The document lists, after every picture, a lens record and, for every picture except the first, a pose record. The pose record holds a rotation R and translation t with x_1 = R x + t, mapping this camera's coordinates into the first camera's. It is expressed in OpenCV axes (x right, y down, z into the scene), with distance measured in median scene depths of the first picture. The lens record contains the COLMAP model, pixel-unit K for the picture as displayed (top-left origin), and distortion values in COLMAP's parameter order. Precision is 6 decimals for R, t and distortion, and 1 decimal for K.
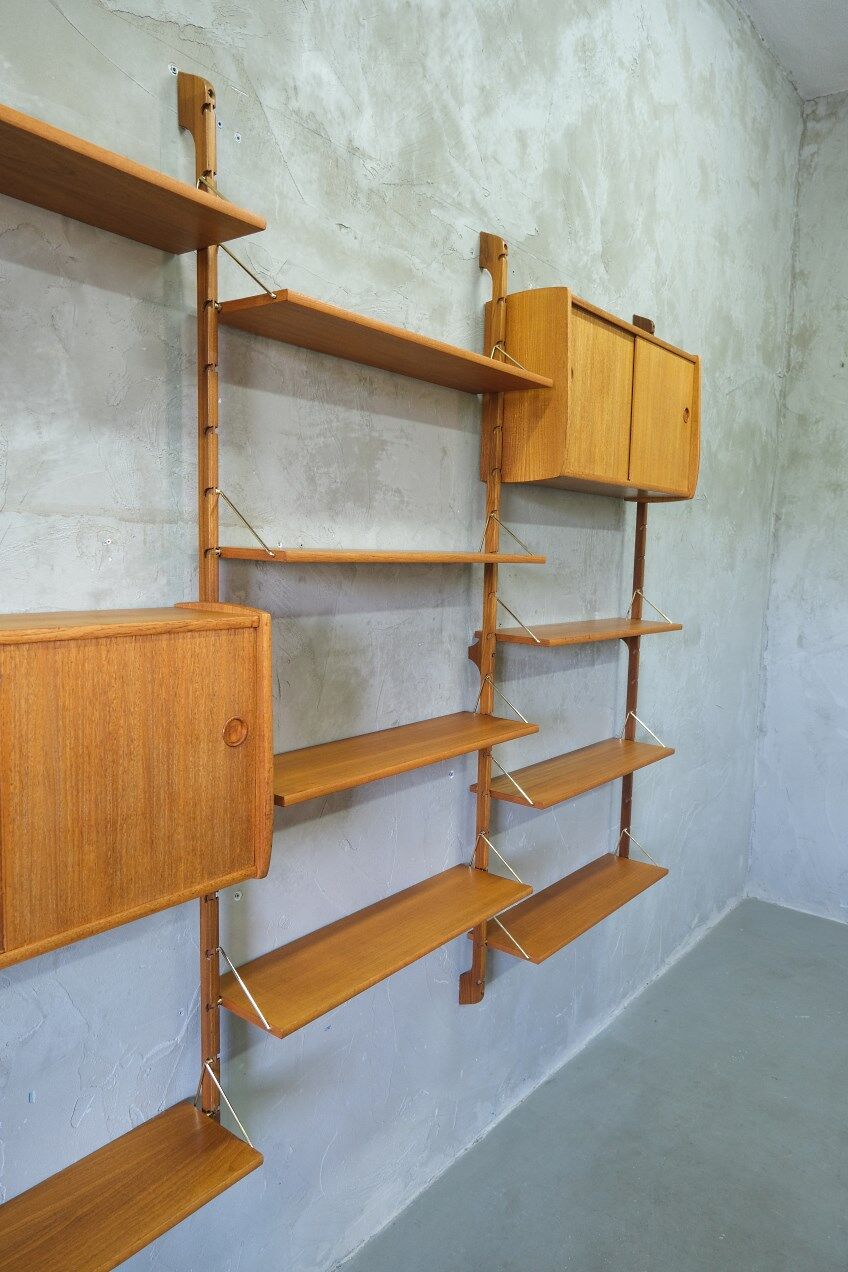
lens RADIAL K [[856.2, 0, 424.0], [0, 856.2, 636.0], [0, 0, 1]] dist [-0.018550, 0.025883]
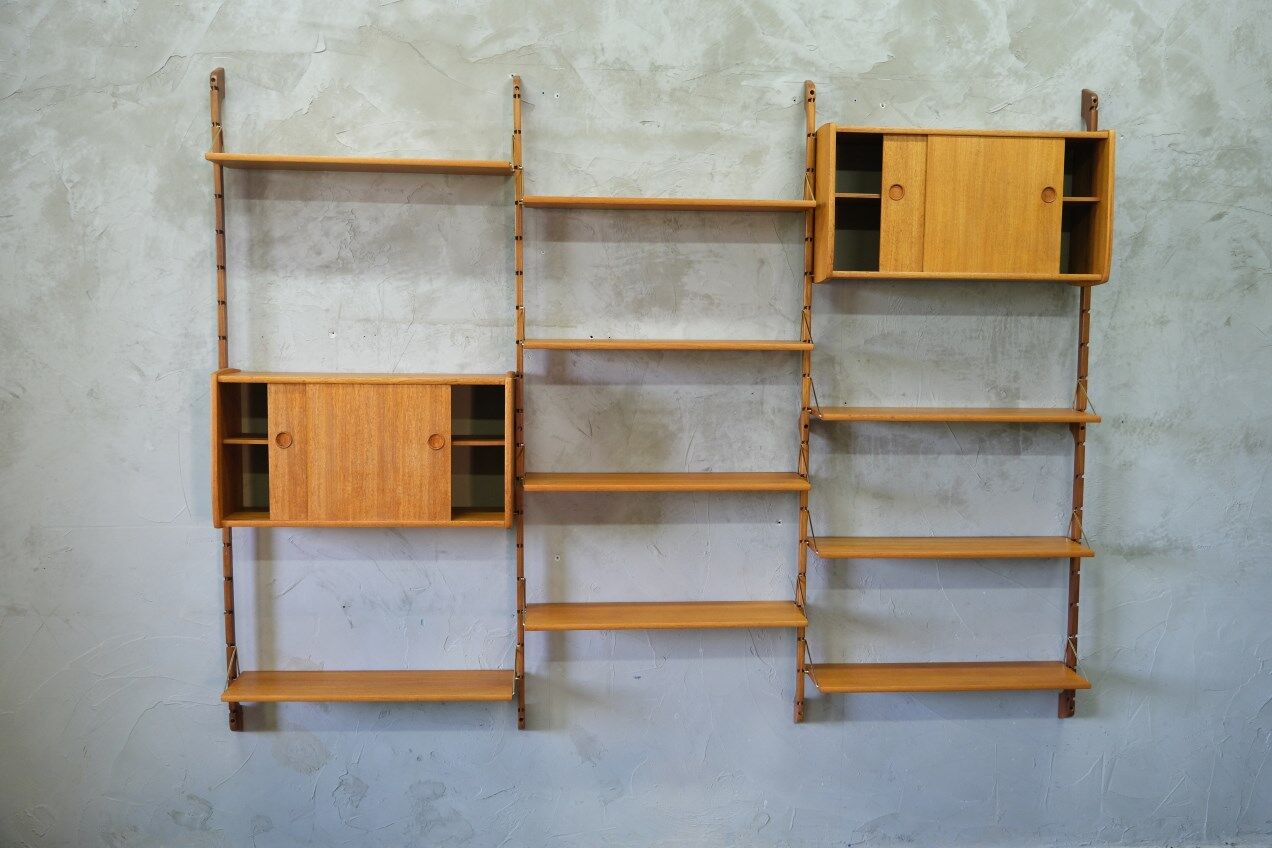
lens RADIAL K [[1111.4, 0, 639.6], [0, 1111.4, 409.2], [0, 0, 1]] dist [-0.014912, -0.003352]
pose [[0.671223, 0.048731, -0.739652, 1.221369], [-0.066687, 0.997760, 0.005219, 0.006487], [0.738250, 0.045822, 0.672969, -0.254066]]
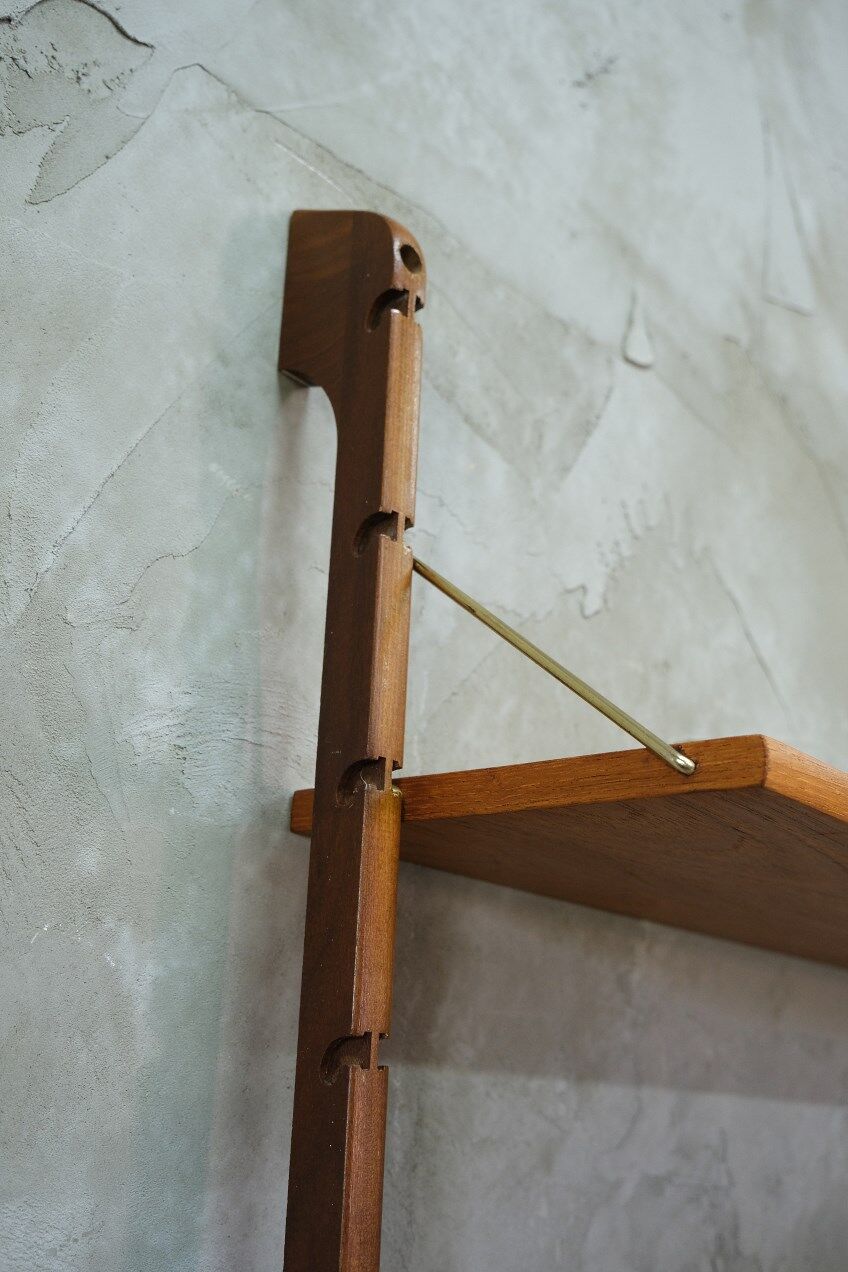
lens RADIAL K [[1417.0, 0, 424.0], [0, 1417.0, 636.0], [0, 0, 1]] dist [0.016241, -0.000331]
pose [[0.998930, 0.014546, -0.043905, -0.447629], [-0.030887, 0.916369, -0.399142, -0.229202], [0.034427, 0.400071, 0.915837, 0.109645]]
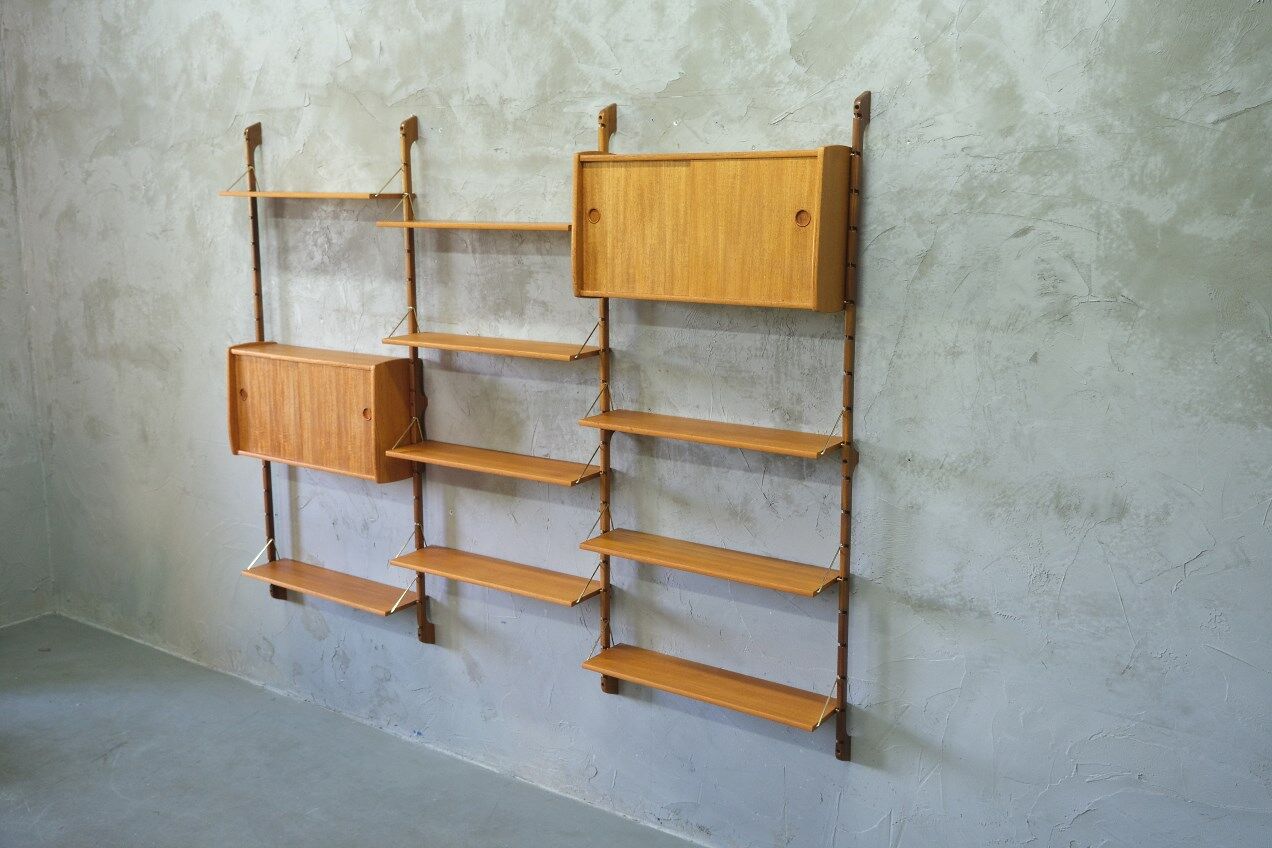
lens RADIAL K [[1170.1, 0, 631.4], [0, 1170.1, 413.9], [0, 0, 1]] dist [0.026903, -0.087732]
pose [[0.075292, 0.153392, -0.985293, 2.088800], [-0.100516, 0.984232, 0.145546, -0.298044], [0.992082, 0.088079, 0.089523, 1.000826]]
